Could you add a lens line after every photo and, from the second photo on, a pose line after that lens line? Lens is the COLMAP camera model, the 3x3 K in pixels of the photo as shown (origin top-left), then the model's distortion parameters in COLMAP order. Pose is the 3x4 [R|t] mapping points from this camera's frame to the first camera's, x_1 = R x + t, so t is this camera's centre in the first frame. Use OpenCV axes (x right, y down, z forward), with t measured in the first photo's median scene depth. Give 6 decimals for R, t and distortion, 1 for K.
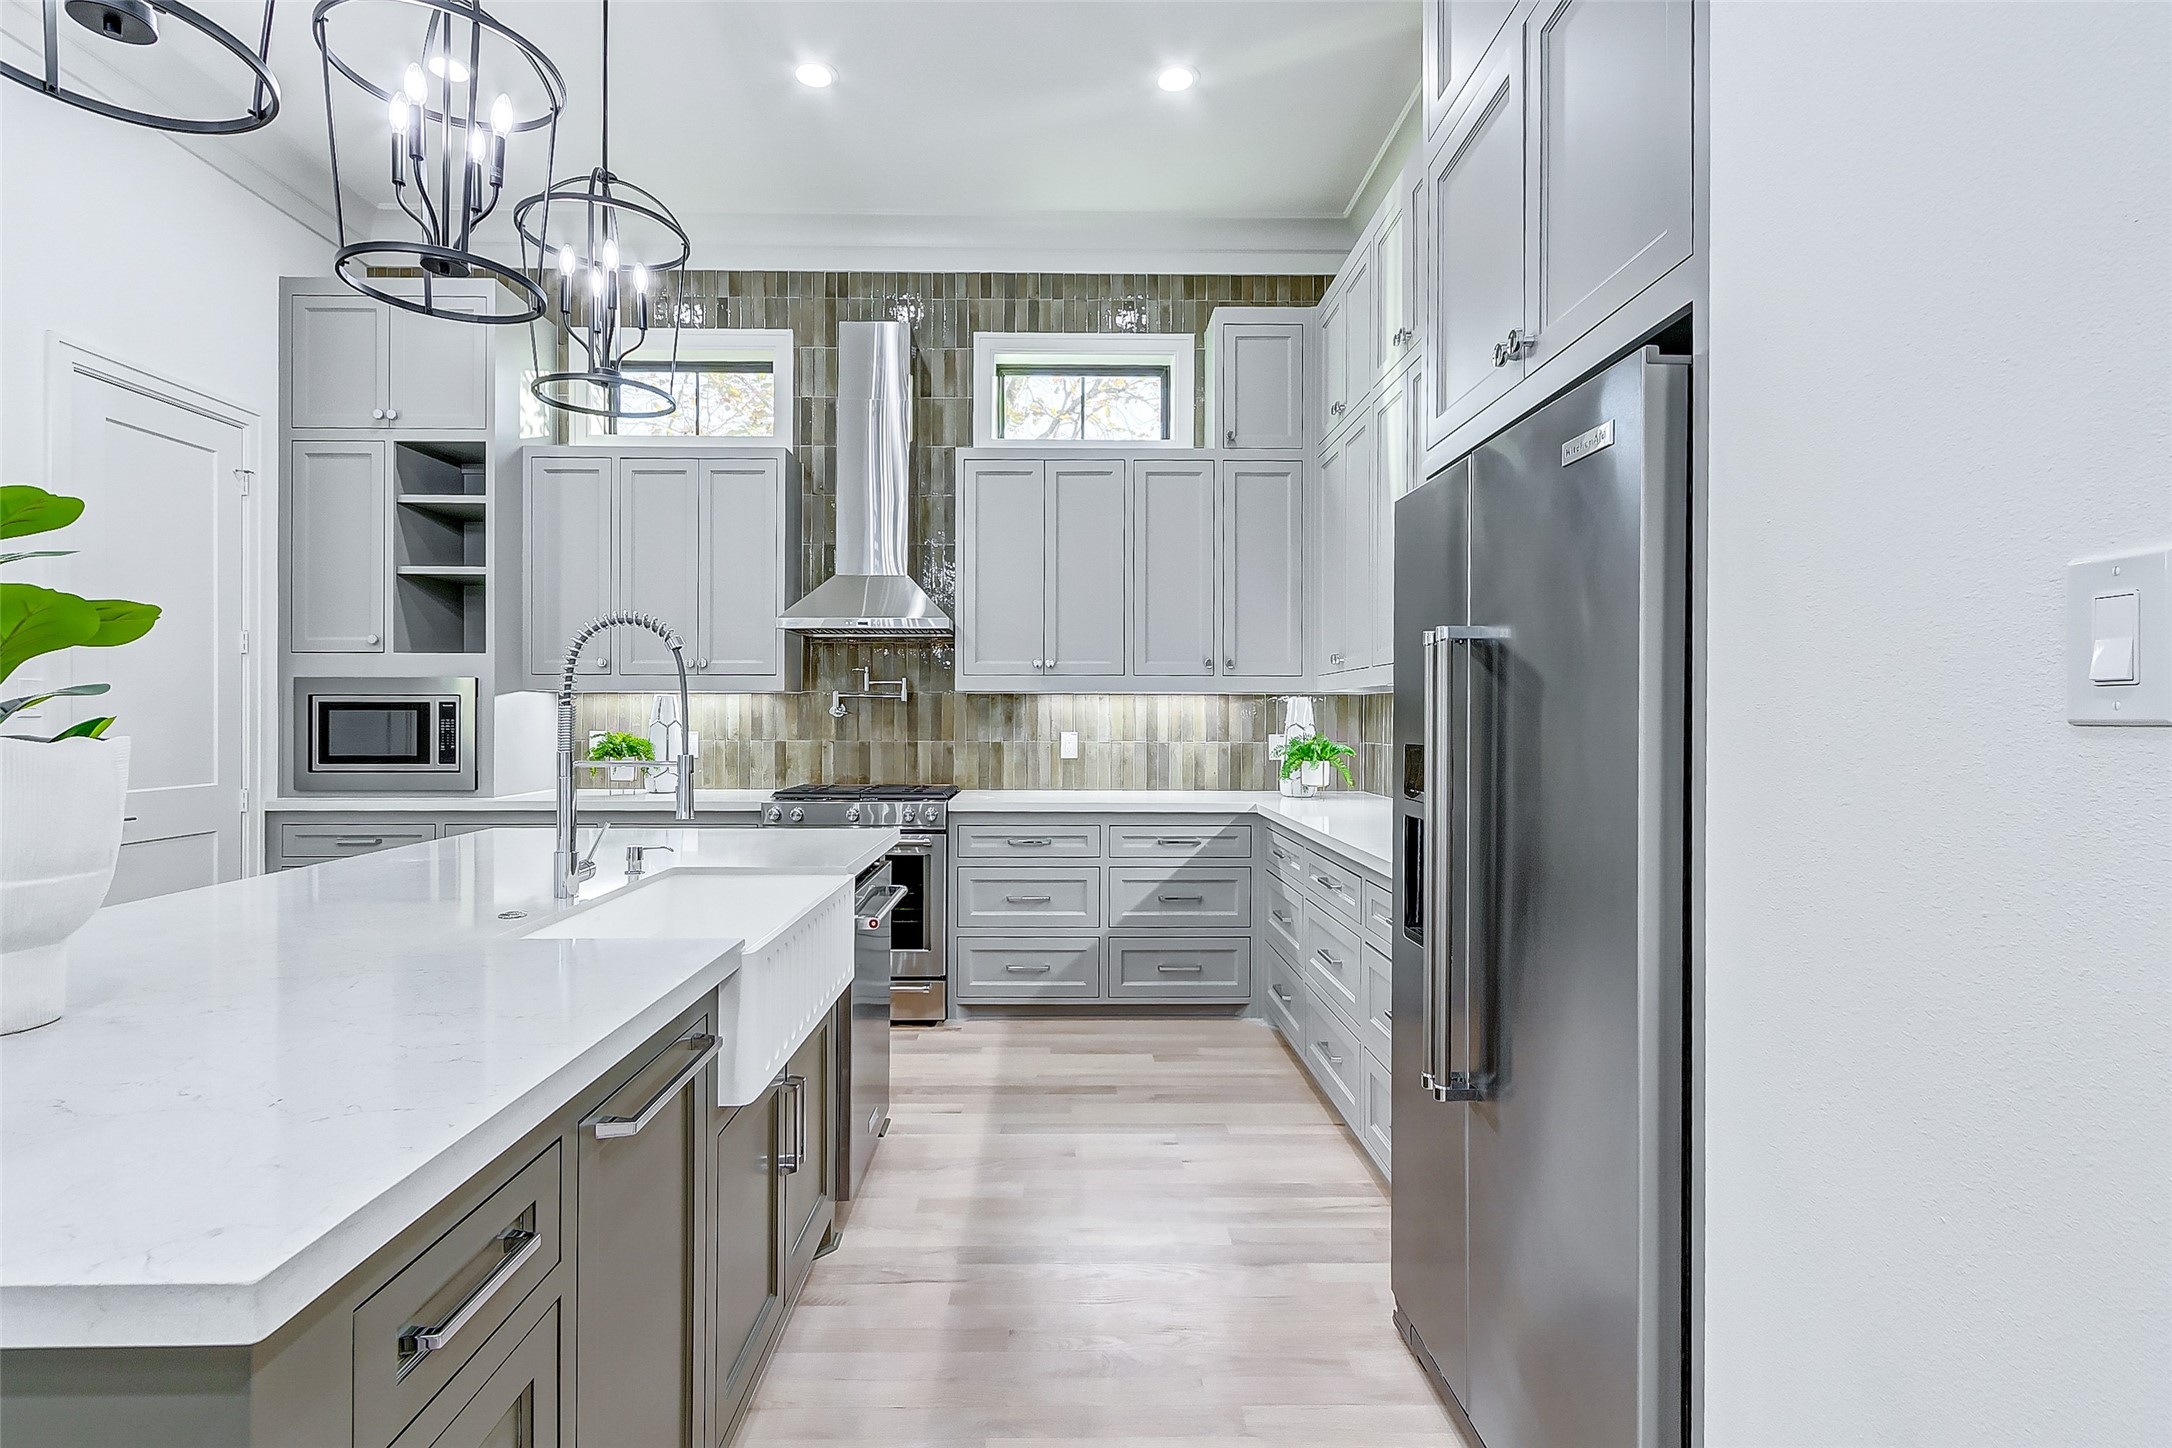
lens RADIAL K [[1002.7, 0, 1083.4], [0, 1002.7, 730.7], [0, 0, 1]] dist [-0.000184, 0.000171]
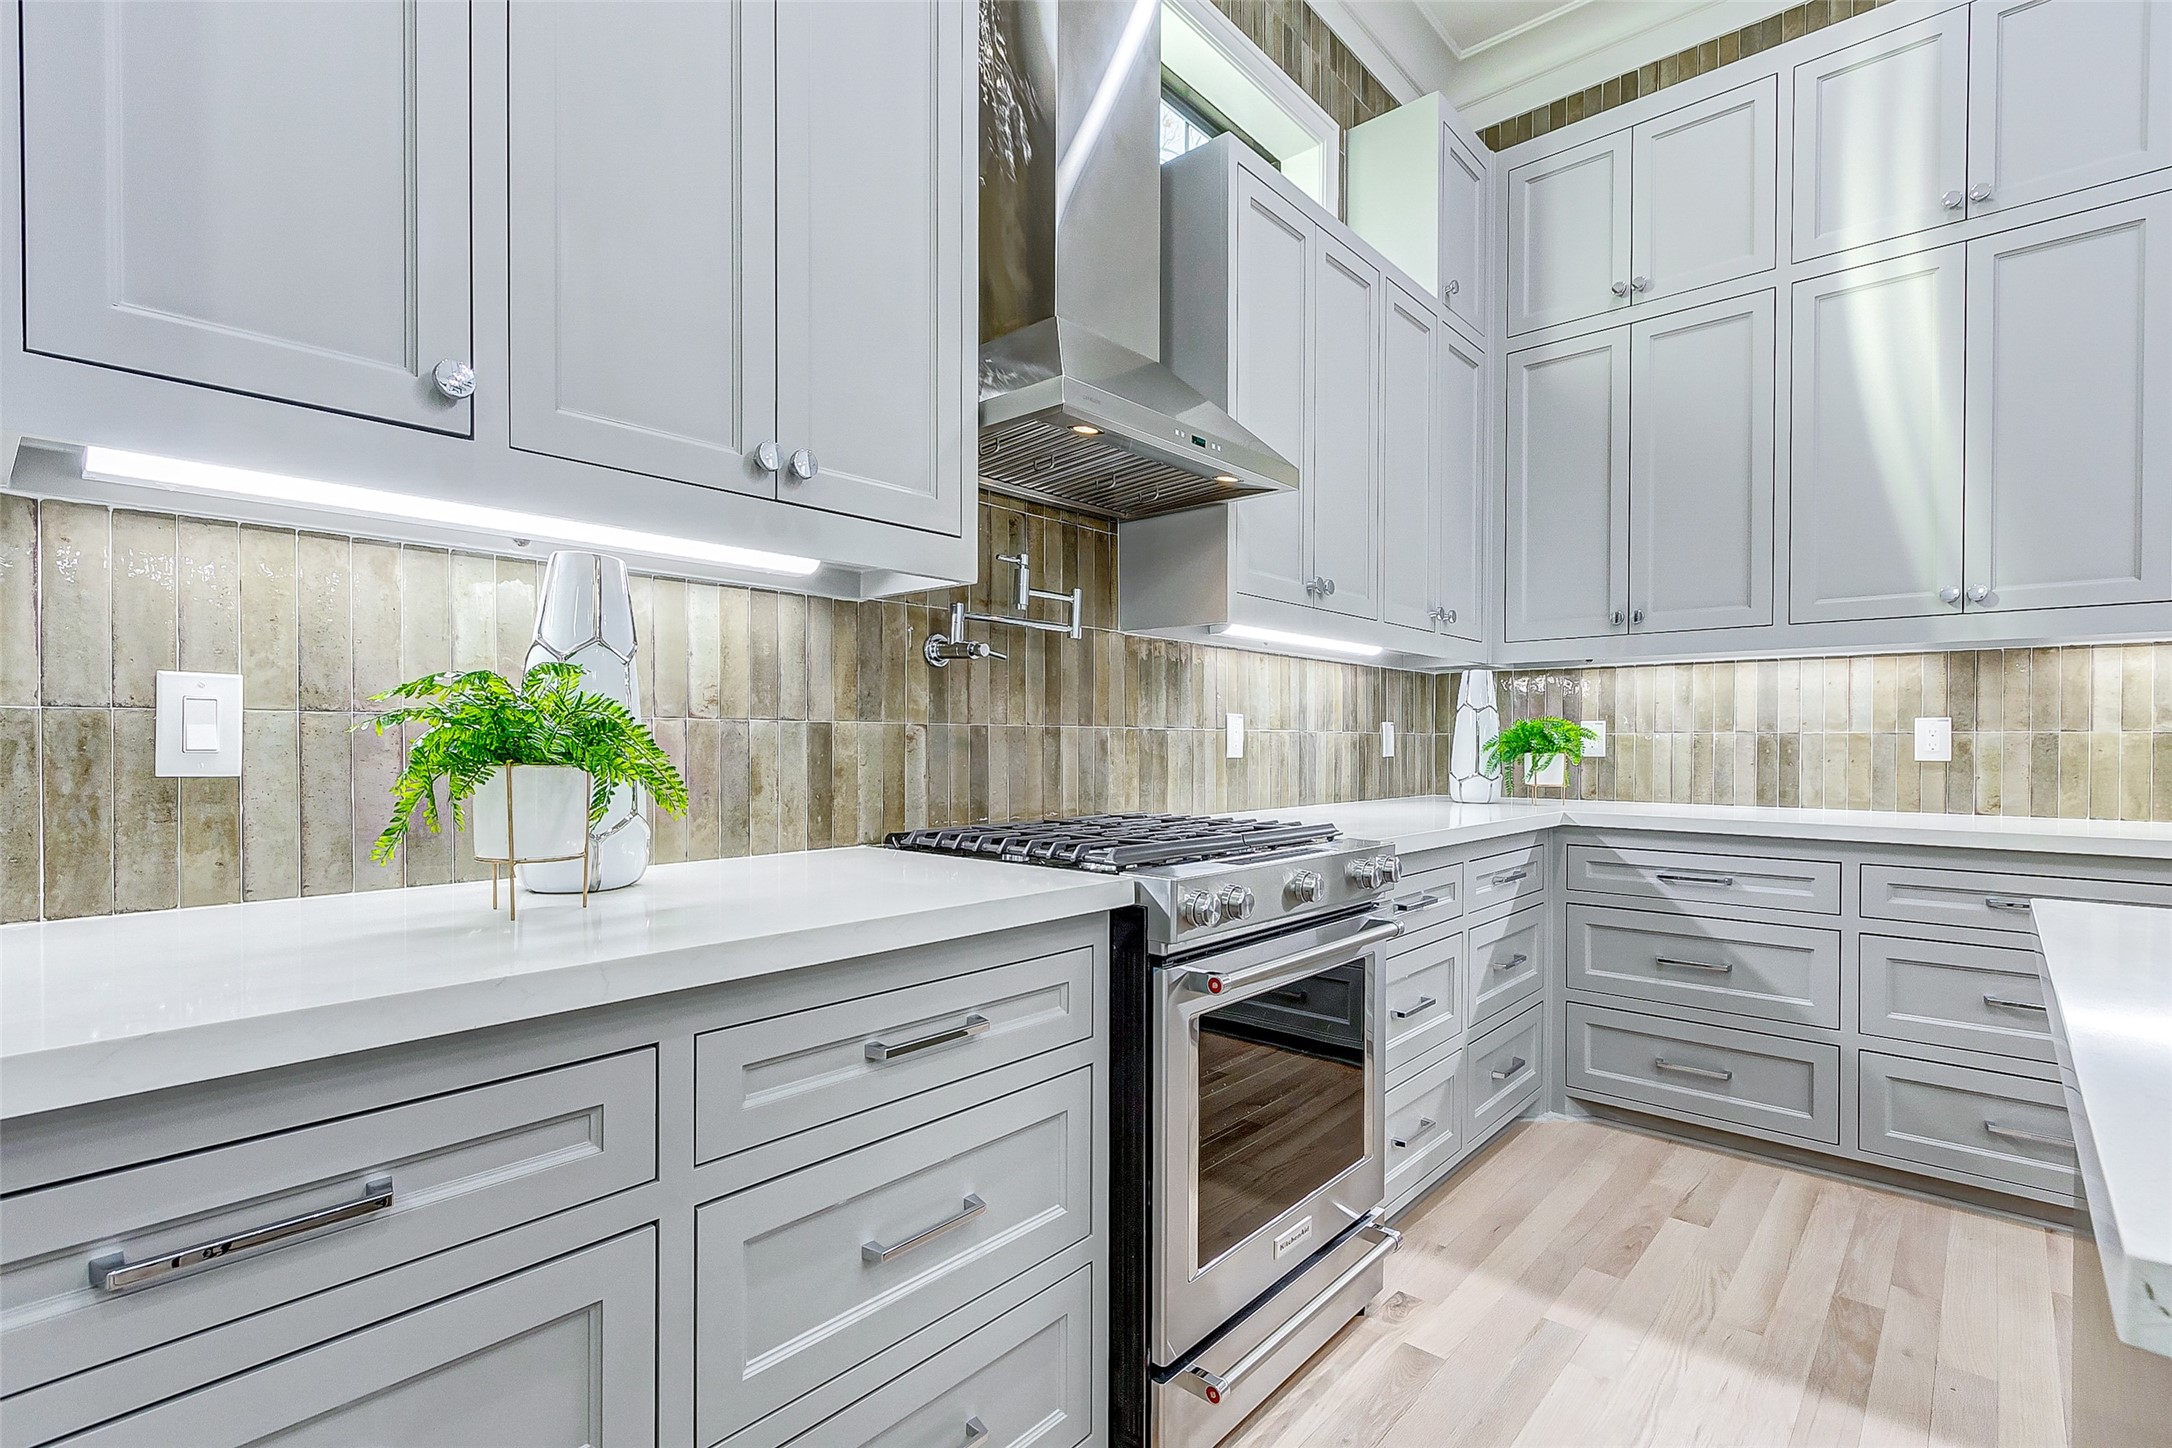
lens RADIAL K [[1002.7, 0, 1090.5], [0, 1002.7, 735.2], [0, 0, 1]] dist [-0.000184, 0.000171]
pose [[0.674065, 0.003970, 0.738662, -0.514197], [-0.005528, 0.999985, -0.000330, 0.014985], [-0.738652, -0.003861, 0.674076, 0.666294]]
